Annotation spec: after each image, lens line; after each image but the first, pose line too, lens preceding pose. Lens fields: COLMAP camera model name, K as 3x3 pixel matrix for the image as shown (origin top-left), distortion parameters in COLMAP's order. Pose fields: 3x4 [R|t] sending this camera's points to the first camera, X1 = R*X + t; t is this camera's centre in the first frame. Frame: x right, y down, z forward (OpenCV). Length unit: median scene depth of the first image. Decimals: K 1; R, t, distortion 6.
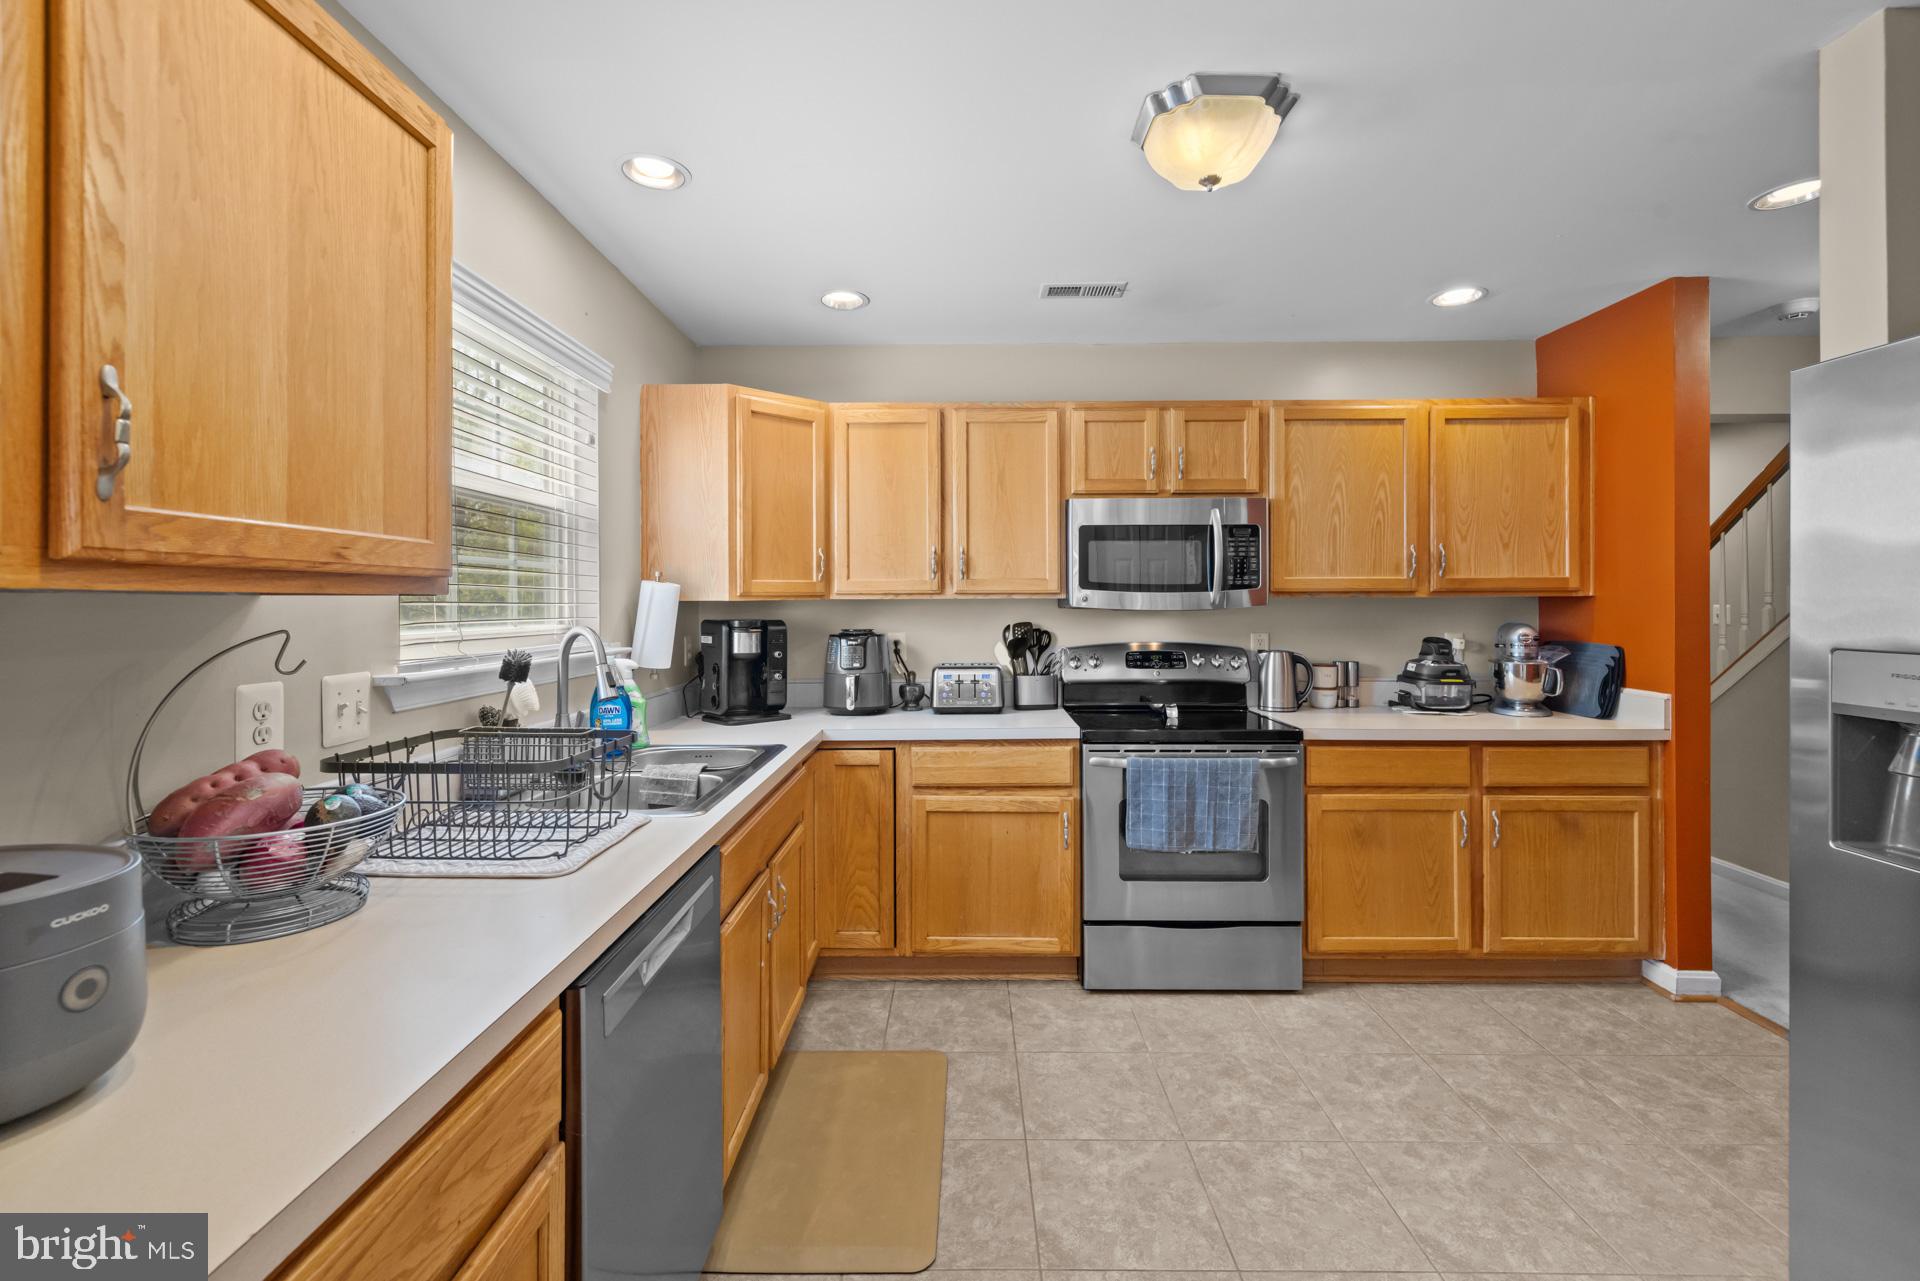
lens RADIAL K [[821.0, 0, 954.8], [0, 821.0, 595.8], [0, 0, 1]] dist [0.000331, 0.000388]
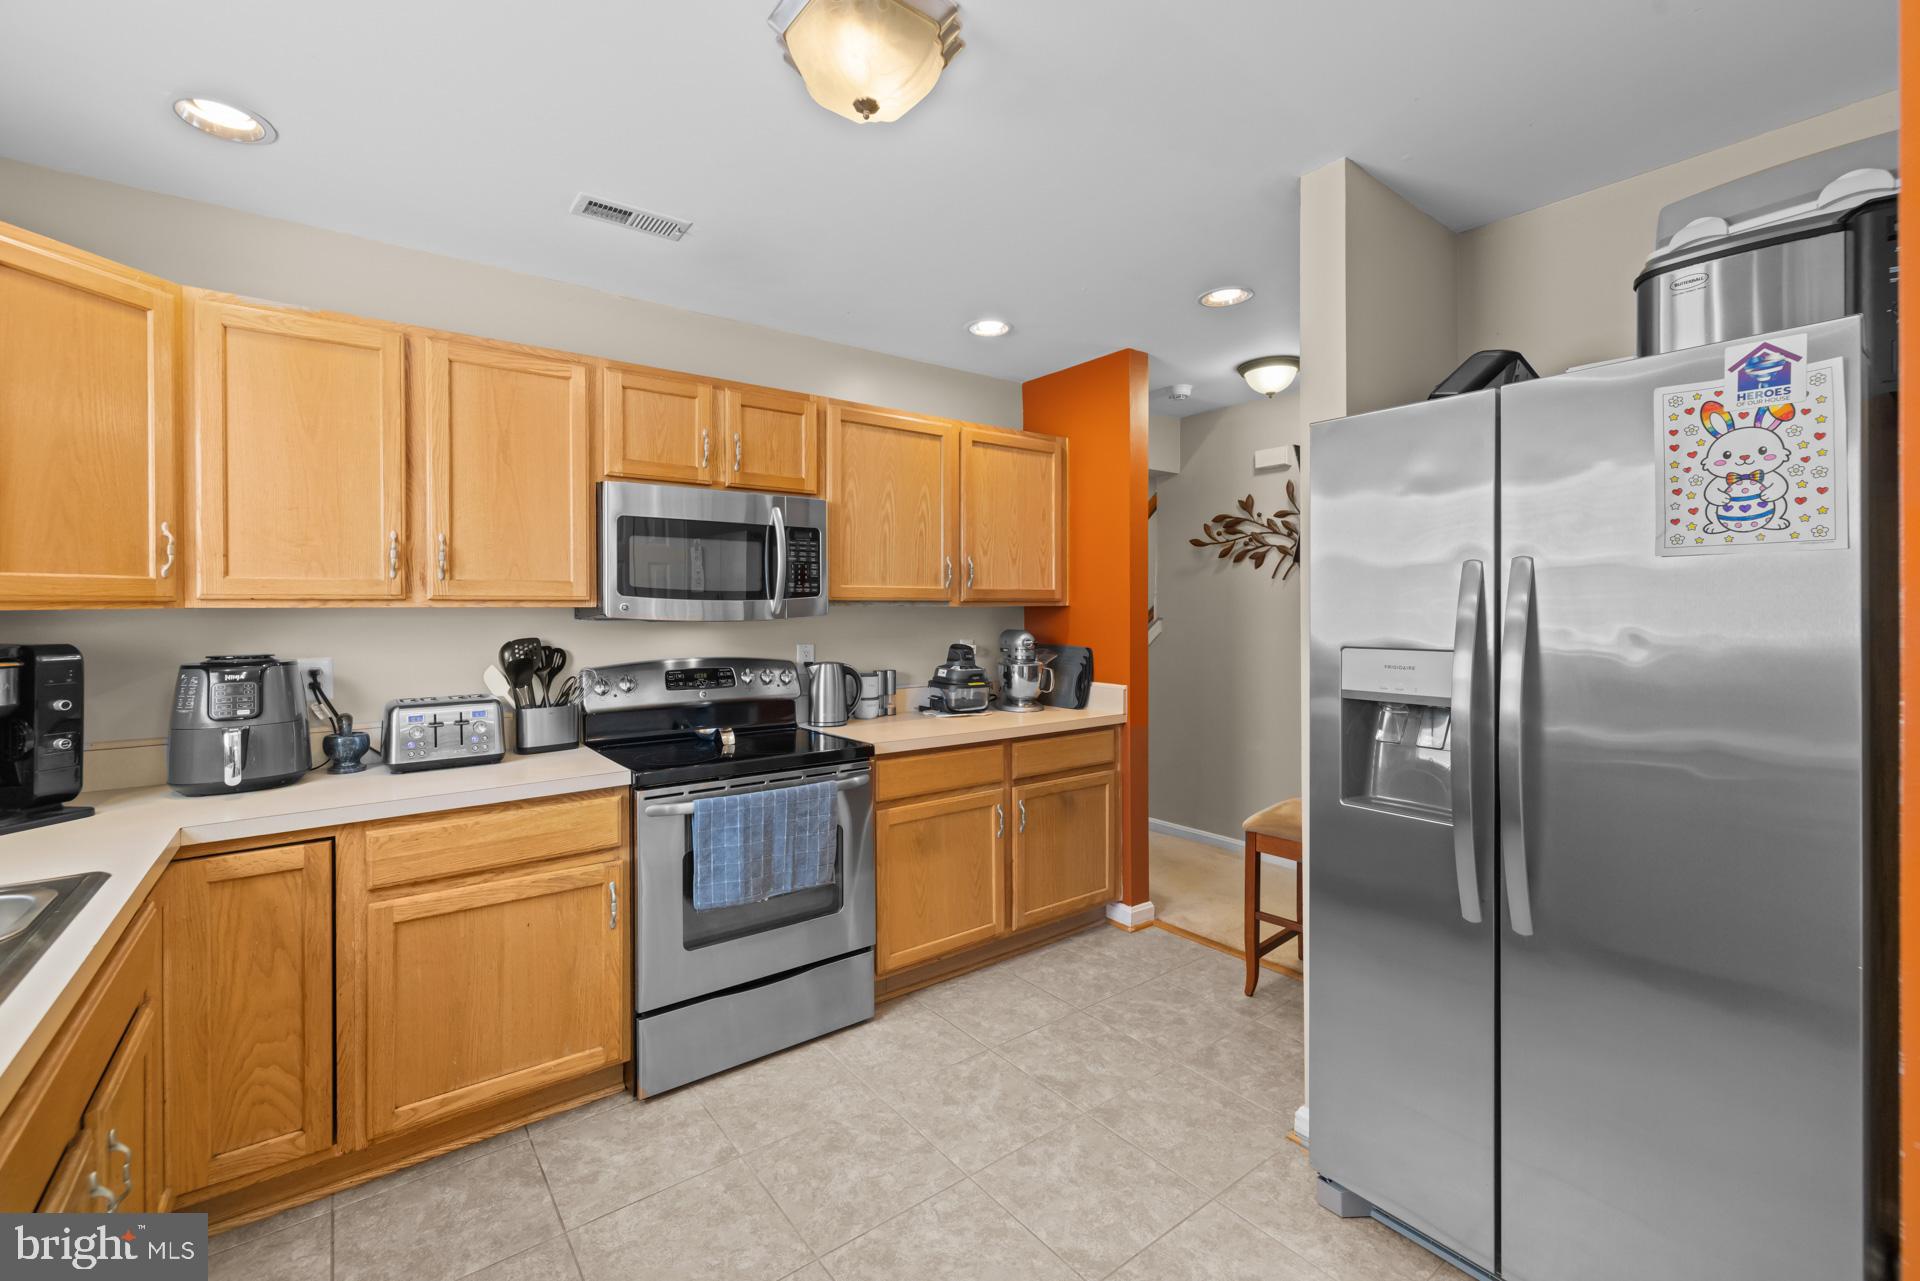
lens RADIAL K [[811.3, 0, 958.1], [0, 811.3, 609.0], [0, 0, 1]] dist [-0.000499, 0.000531]
pose [[0.785272, 0.000483, 0.619151, -0.079197], [-0.002349, 0.999995, 0.002199, 0.002686], [-0.619147, -0.003181, 0.785269, 0.183785]]
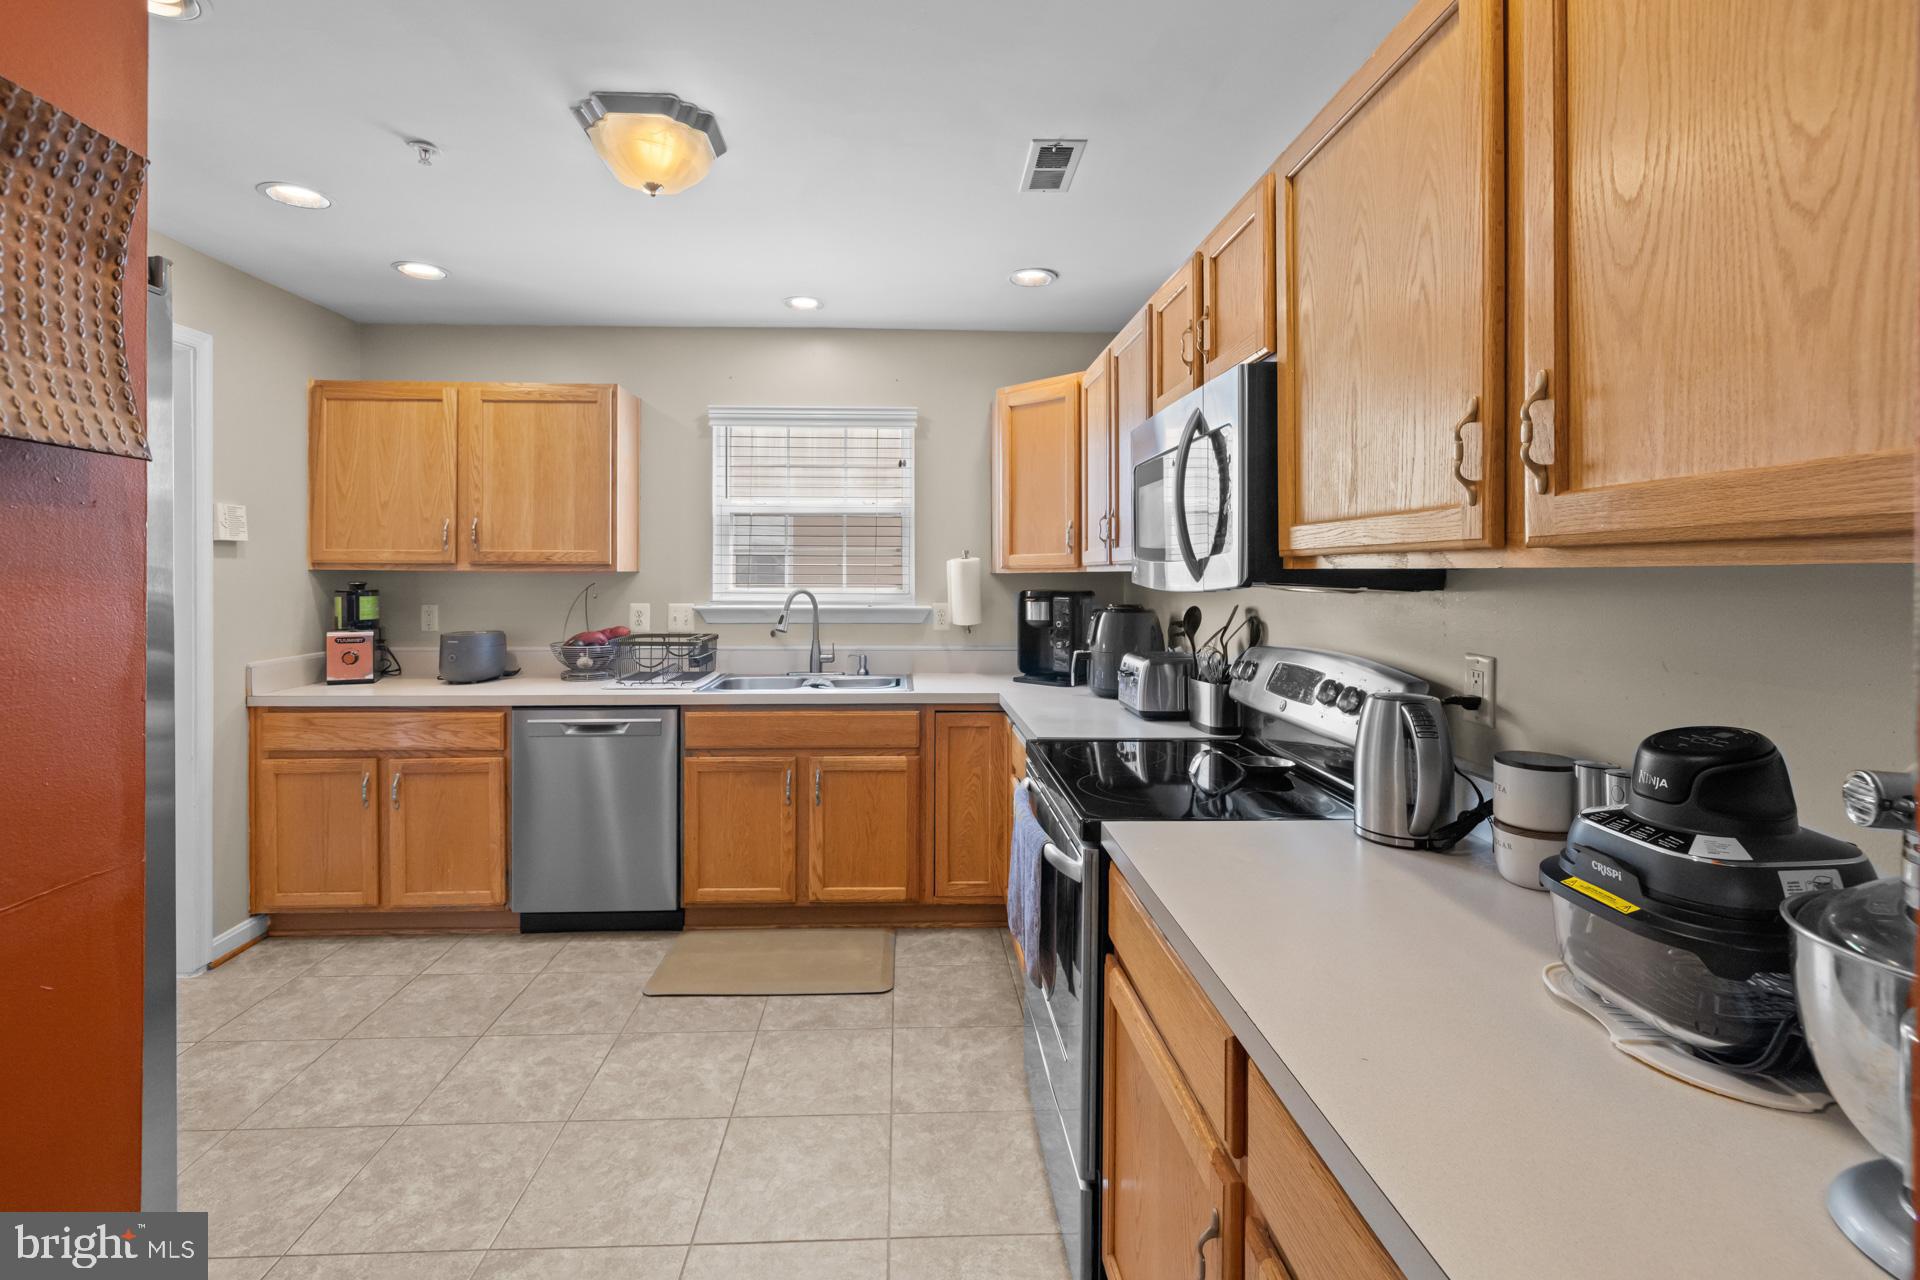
lens RADIAL K [[849.7, 0, 936.0], [0, 849.7, 575.1], [0, 0, 1]] dist [0.000063, 0.000241]
pose [[0.050260, 0.005606, -0.998720, 0.898121], [0.006131, 0.999964, 0.005922, 0.000941], [0.998717, -0.006420, 0.050224, 0.818822]]
